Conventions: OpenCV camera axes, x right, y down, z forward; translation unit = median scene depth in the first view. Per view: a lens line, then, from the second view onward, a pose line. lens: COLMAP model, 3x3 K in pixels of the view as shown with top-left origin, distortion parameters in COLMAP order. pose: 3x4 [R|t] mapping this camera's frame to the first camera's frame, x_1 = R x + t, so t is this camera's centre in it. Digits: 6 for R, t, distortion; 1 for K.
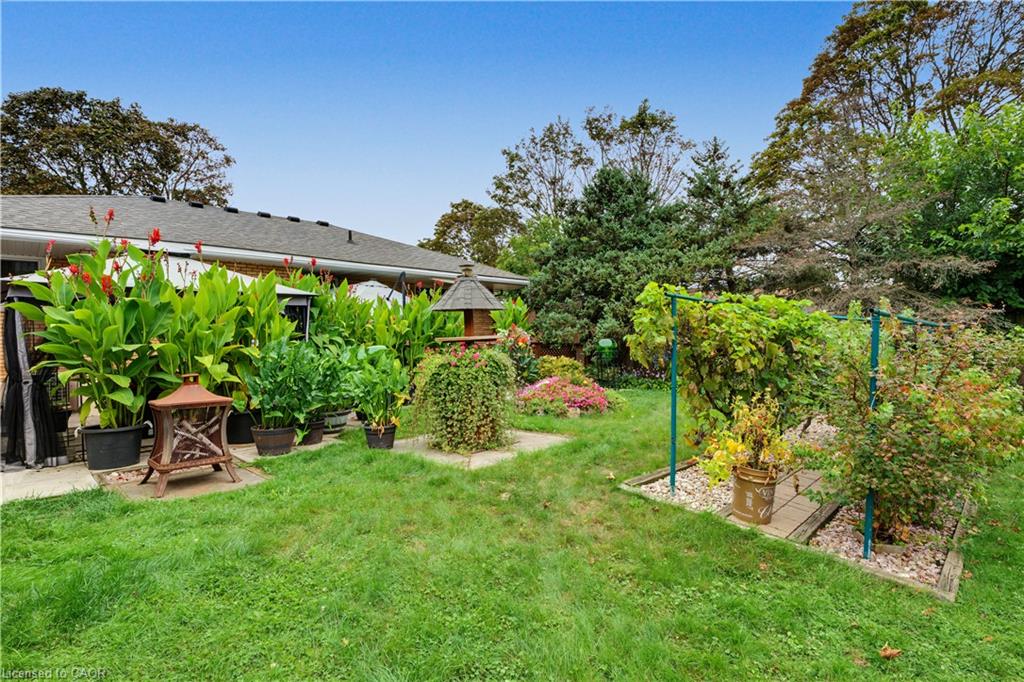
lens RADIAL K [[503.5, 0, 516.5], [0, 503.5, 330.1], [0, 0, 1]] dist [-0.001317, -0.002201]
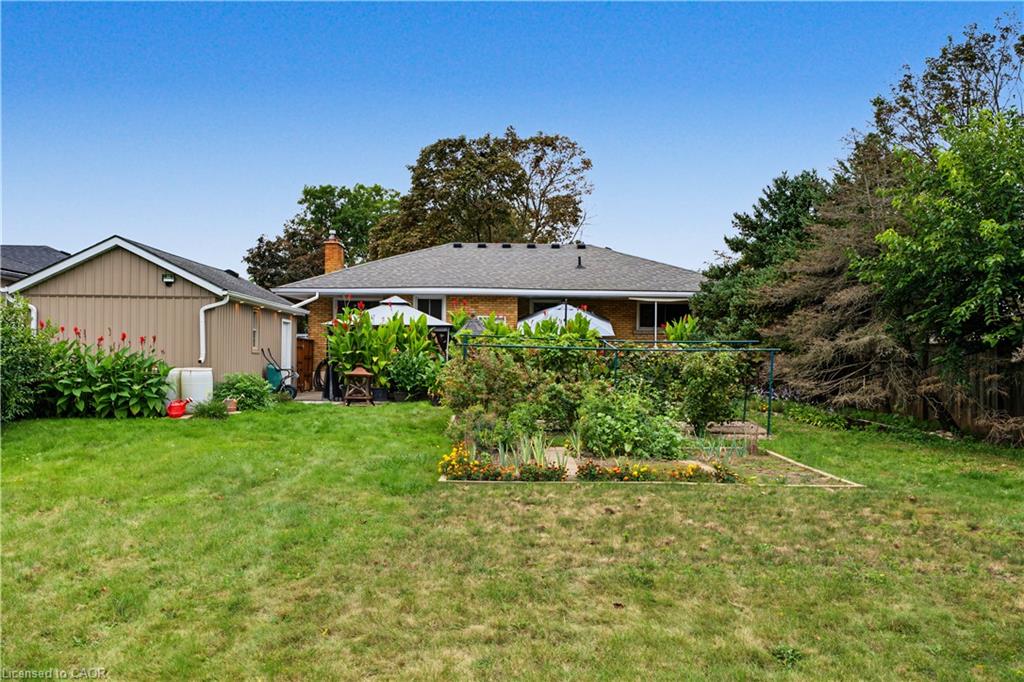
lens RADIAL K [[817.5, 0, 515.3], [0, 817.5, 339.4], [0, 0, 1]] dist [-0.010236, 0.029067]
pose [[0.713995, 0.011287, -0.700060, 1.975818], [-0.009577, 0.999934, 0.006355, -0.046634], [0.700085, 0.002167, 0.714056, -0.970391]]
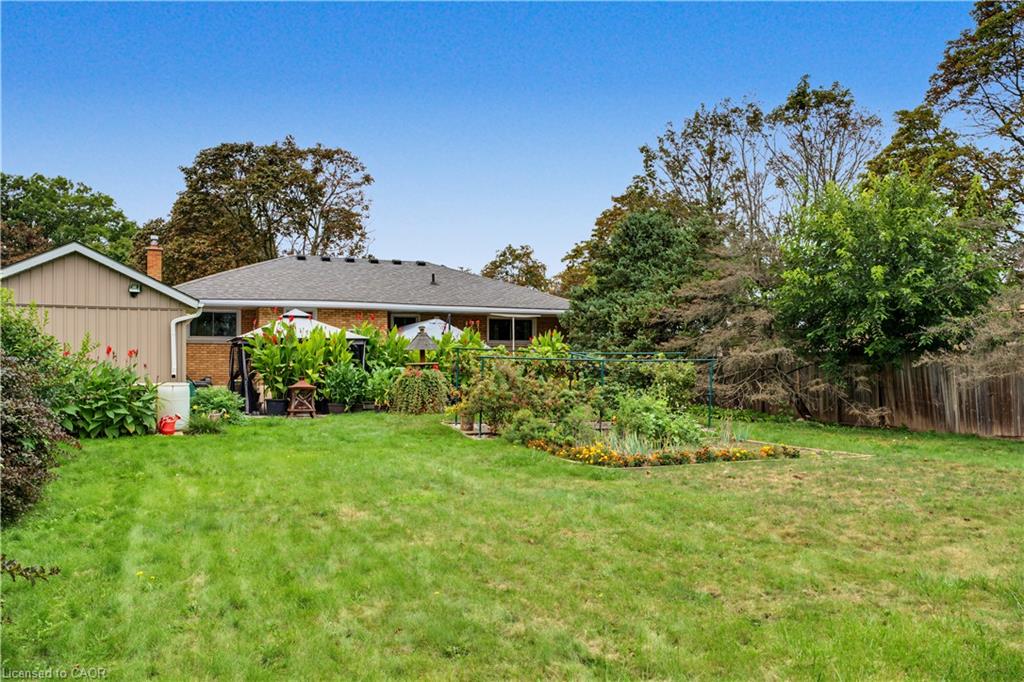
lens RADIAL K [[817.5, 0, 515.3], [0, 817.5, 350.7], [0, 0, 1]] dist [-0.010236, 0.029067]
pose [[0.928329, 0.009138, -0.371648, 1.344300], [-0.008870, 0.999958, 0.002430, -0.043360], [0.371654, 0.001041, 0.928371, -1.732046]]
